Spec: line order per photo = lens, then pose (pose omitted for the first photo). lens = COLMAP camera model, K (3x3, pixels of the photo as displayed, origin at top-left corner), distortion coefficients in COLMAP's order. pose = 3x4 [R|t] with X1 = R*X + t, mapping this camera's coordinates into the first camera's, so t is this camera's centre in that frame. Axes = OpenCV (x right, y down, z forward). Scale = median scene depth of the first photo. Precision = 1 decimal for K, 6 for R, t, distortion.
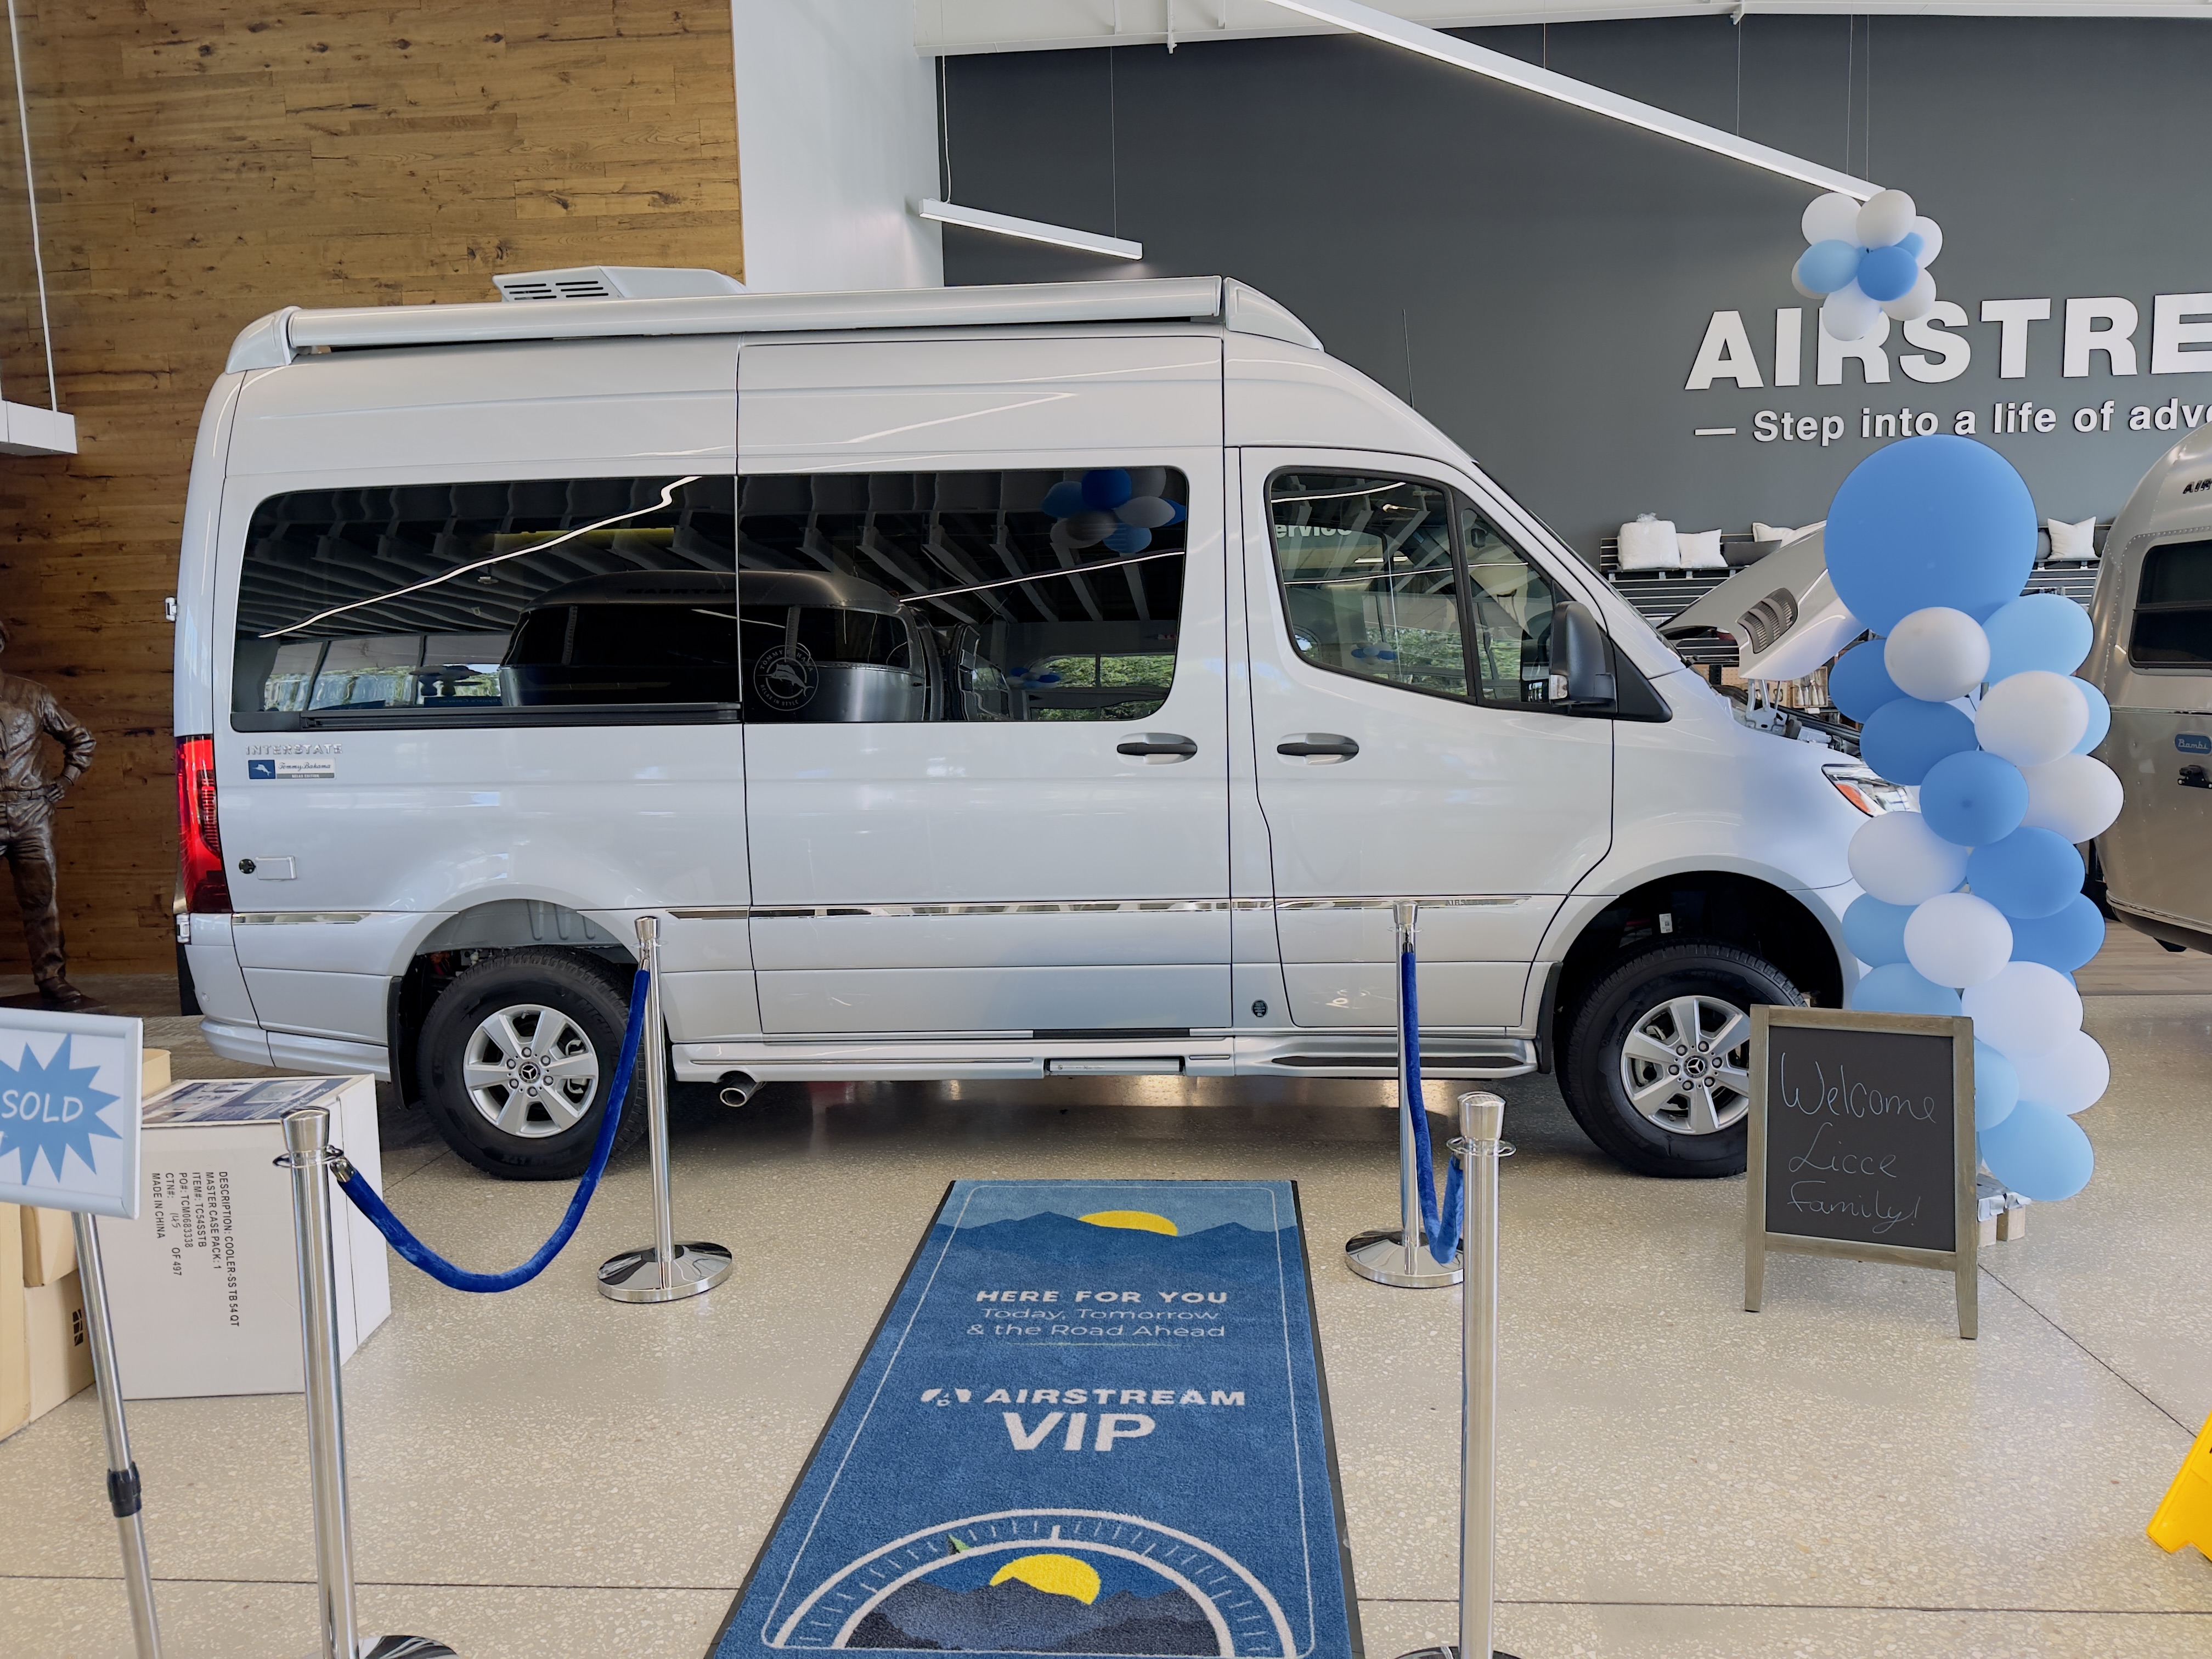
lens RADIAL K [[1557.8, 0, 1098.6], [0, 1557.8, 838.5], [0, 0, 1]] dist [0.050971, -0.043493]
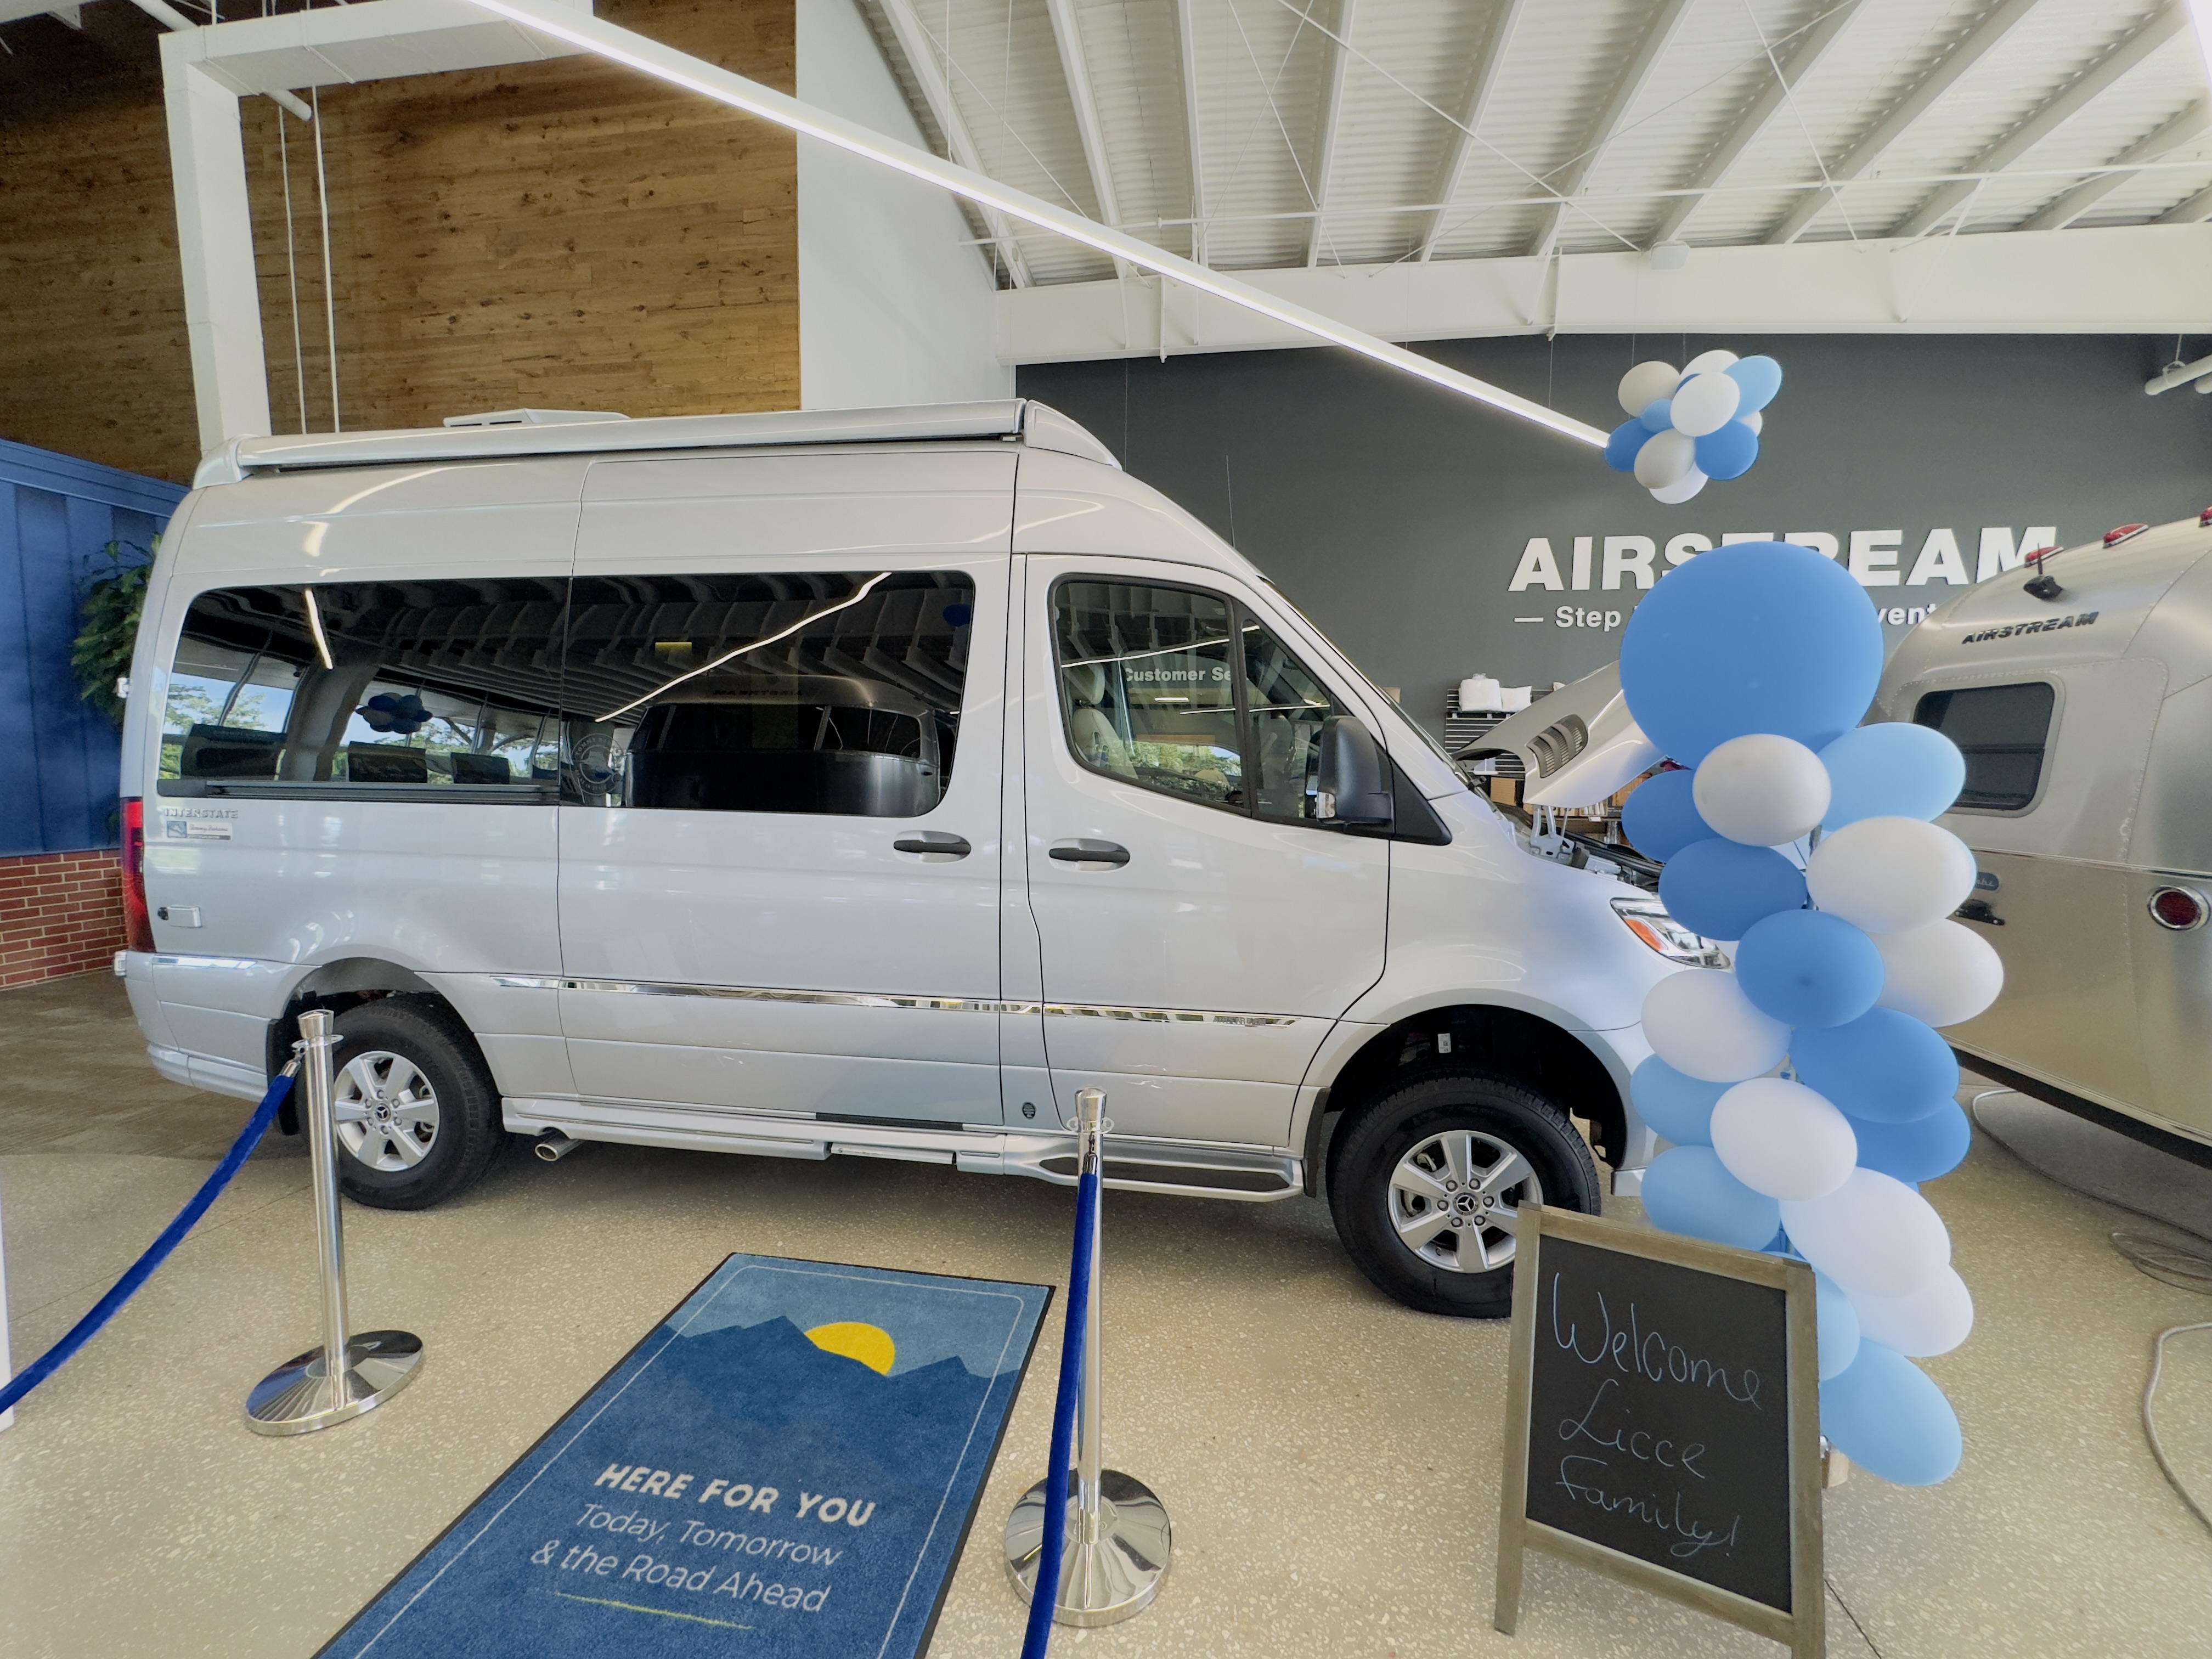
lens RADIAL K [[885.9, 0, 1101.1], [0, 885.9, 826.1], [0, 0, 1]] dist [-0.001320, 0.001091]
pose [[0.995979, 0.043032, -0.078578, 0.187294], [-0.045973, 0.998293, -0.036015, -0.054689], [0.076894, 0.039482, 0.996257, 0.426803]]
